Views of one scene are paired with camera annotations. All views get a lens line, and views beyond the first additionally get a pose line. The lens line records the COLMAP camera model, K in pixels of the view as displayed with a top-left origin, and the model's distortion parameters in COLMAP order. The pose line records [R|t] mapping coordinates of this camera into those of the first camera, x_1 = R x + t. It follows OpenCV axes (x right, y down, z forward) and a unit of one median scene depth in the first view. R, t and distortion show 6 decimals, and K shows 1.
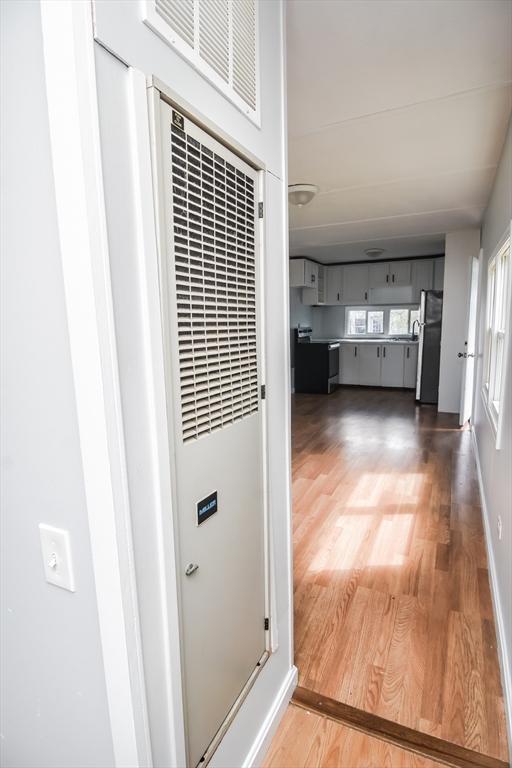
lens RADIAL K [[410.6, 0, 256.0], [0, 410.6, 384.0], [0, 0, 1]] dist [-0.006079, -0.011867]
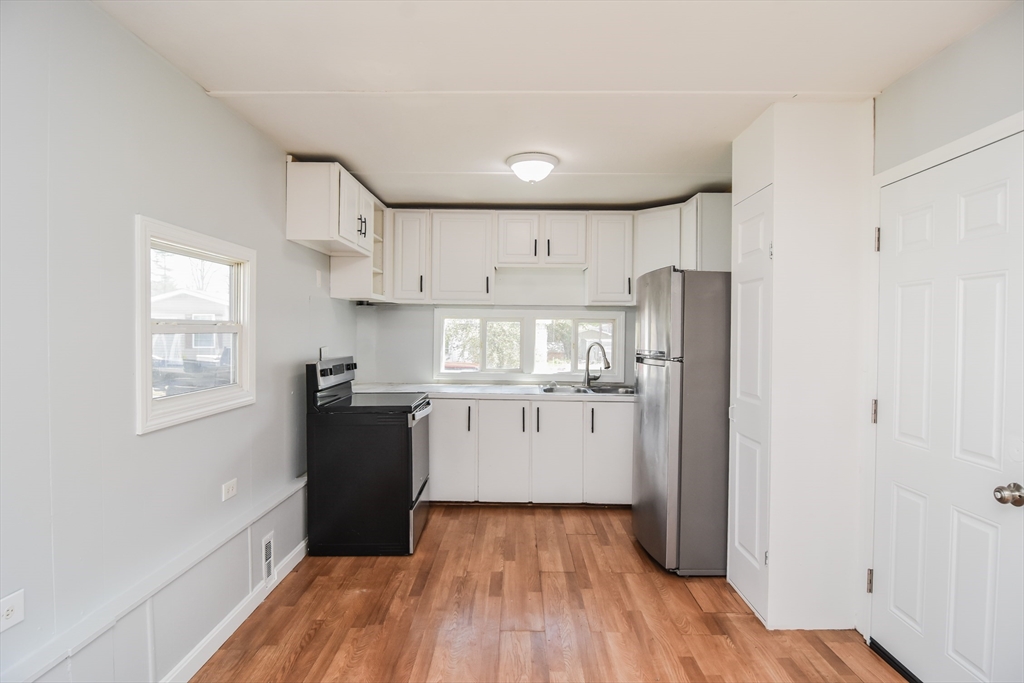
lens RADIAL K [[547.5, 0, 512.0], [0, 547.5, 338.6], [0, 0, 1]] dist [-0.006079, -0.011867]
pose [[0.903581, 0.022330, 0.427836, 0.053257], [0.039008, 0.990204, -0.134066, -0.087660], [-0.426638, 0.137828, 0.893859, 0.521405]]
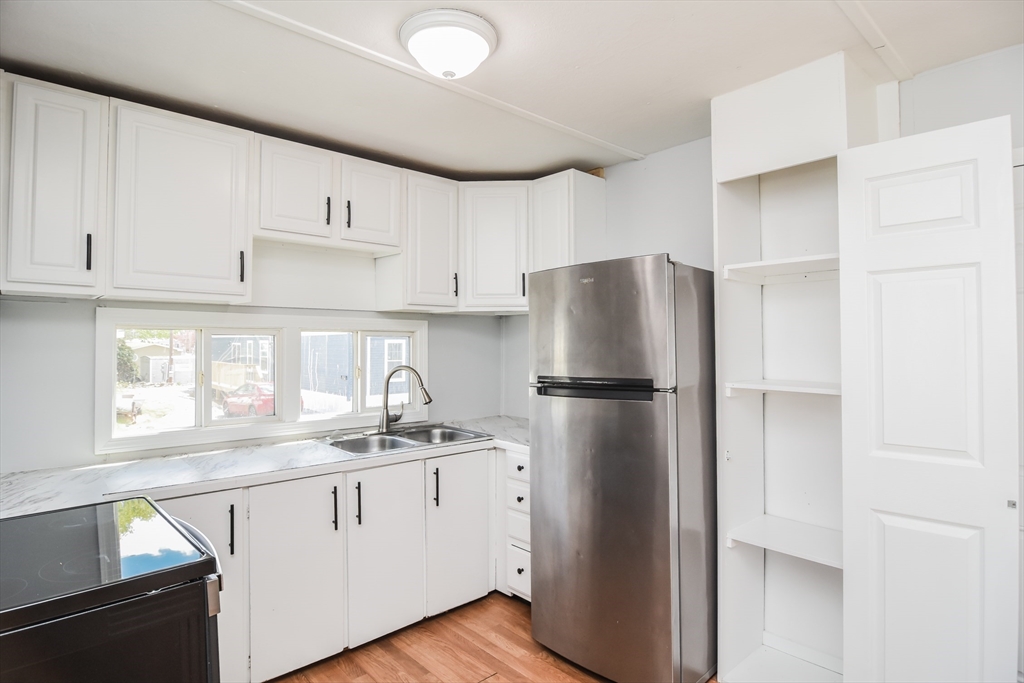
lens RADIAL K [[547.5, 0, 512.0], [0, 547.5, 338.6], [0, 0, 1]] dist [-0.006079, -0.011867]
pose [[0.374616, 0.029360, 0.926715, 0.047722], [0.140034, 0.986242, -0.087854, -0.135299], [-0.916544, 0.162683, 0.365351, 0.805751]]
